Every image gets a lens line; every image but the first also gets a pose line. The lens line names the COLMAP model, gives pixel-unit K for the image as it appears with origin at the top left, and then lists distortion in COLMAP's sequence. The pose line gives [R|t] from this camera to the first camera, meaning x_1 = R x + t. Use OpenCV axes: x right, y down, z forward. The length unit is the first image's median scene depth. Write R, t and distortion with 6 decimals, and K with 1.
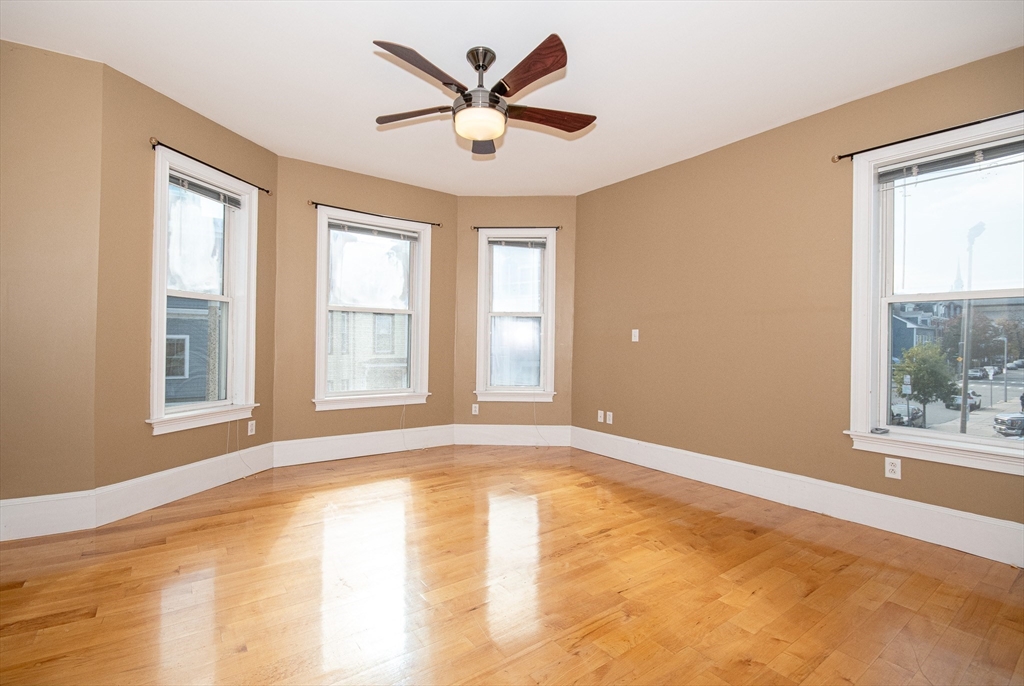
lens RADIAL K [[490.7, 0, 512.0], [0, 490.7, 343.0], [0, 0, 1]] dist [-0.001732, -0.000752]
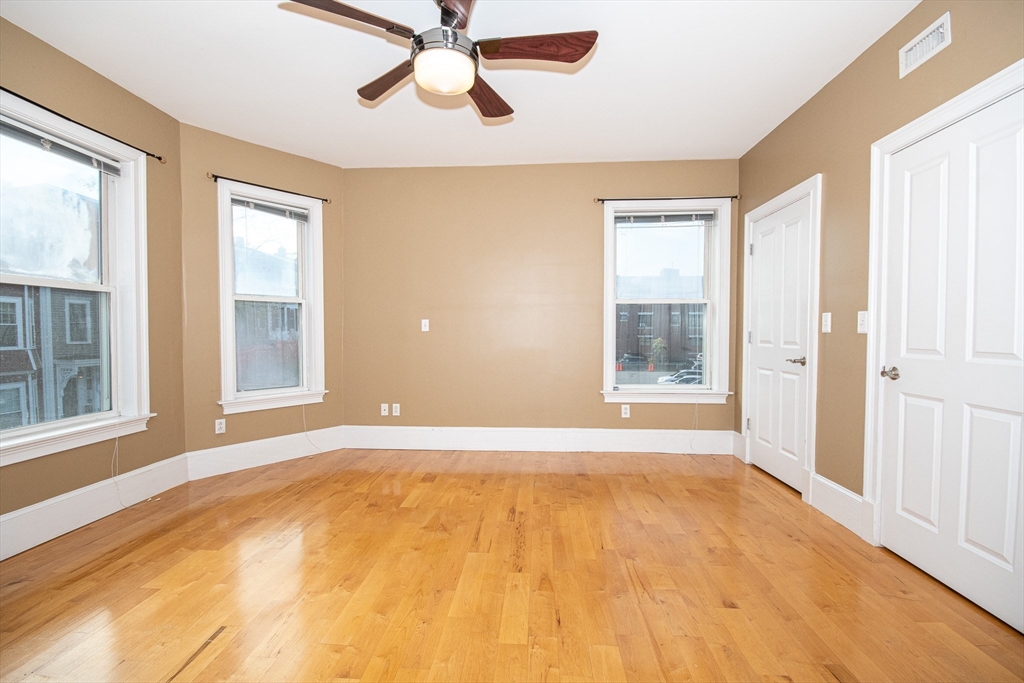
lens RADIAL K [[461.4, 0, 513.3], [0, 461.4, 347.2], [0, 0, 1]] dist [-0.011703, 0.000061]
pose [[0.610582, -0.041087, 0.790887, -0.511050], [0.011589, 0.999010, 0.042952, -0.011334], [-0.791868, -0.017060, 0.610454, 0.346268]]
